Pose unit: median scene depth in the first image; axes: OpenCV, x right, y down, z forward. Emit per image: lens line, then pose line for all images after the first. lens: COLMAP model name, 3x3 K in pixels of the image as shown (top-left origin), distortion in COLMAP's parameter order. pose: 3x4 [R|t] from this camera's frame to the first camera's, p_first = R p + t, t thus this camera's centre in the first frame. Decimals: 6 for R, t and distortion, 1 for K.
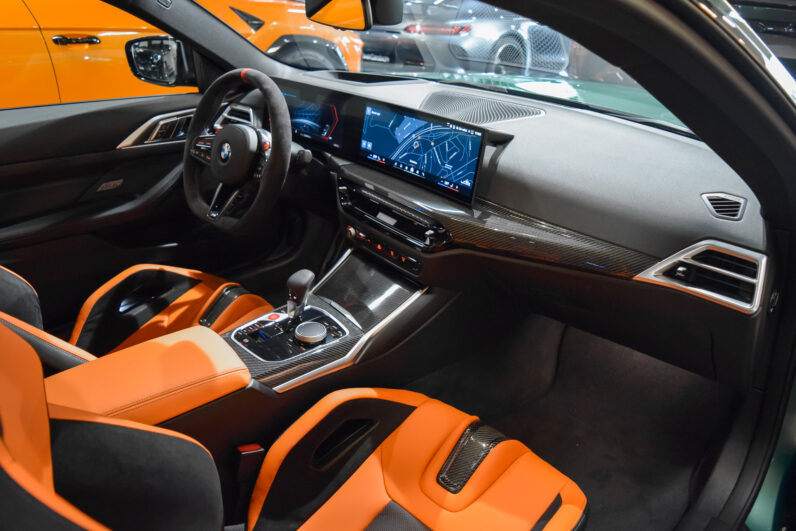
lens RADIAL K [[620.6, 0, 399.9], [0, 620.6, 261.5], [0, 0, 1]] dist [-0.095393, 0.018947]
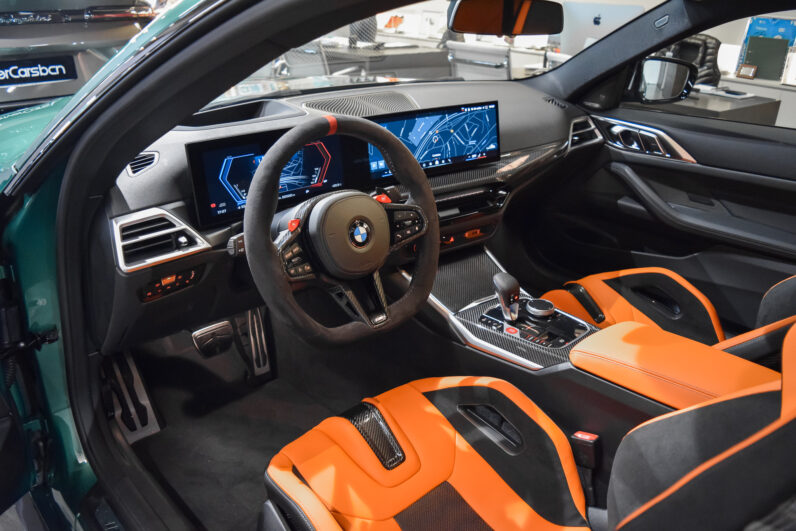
lens RADIAL K [[620.6, 0, 398.5], [0, 620.6, 251.6], [0, 0, 1]] dist [-0.095393, 0.018947]
pose [[0.048108, -0.413924, 0.909039, -1.065624], [0.412499, 0.837092, 0.359334, -0.448855], [-0.909687, 0.357691, 0.211014, 0.918181]]
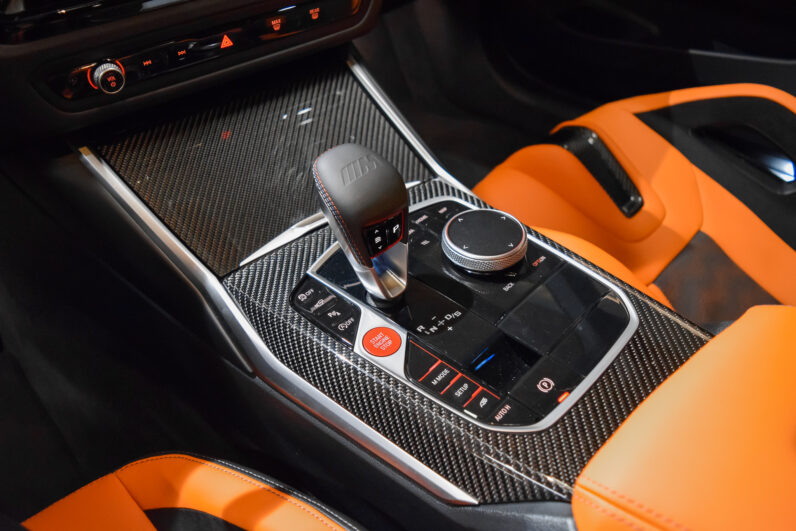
lens RADIAL K [[620.6, 0, 399.1], [0, 620.6, 261.8], [0, 0, 1]] dist [-0.095393, 0.018947]
pose [[-0.000743, -0.675123, 0.737705, -0.396697], [0.453328, 0.657322, 0.602015, -0.110881], [-0.891343, 0.334870, 0.305564, 0.893705]]
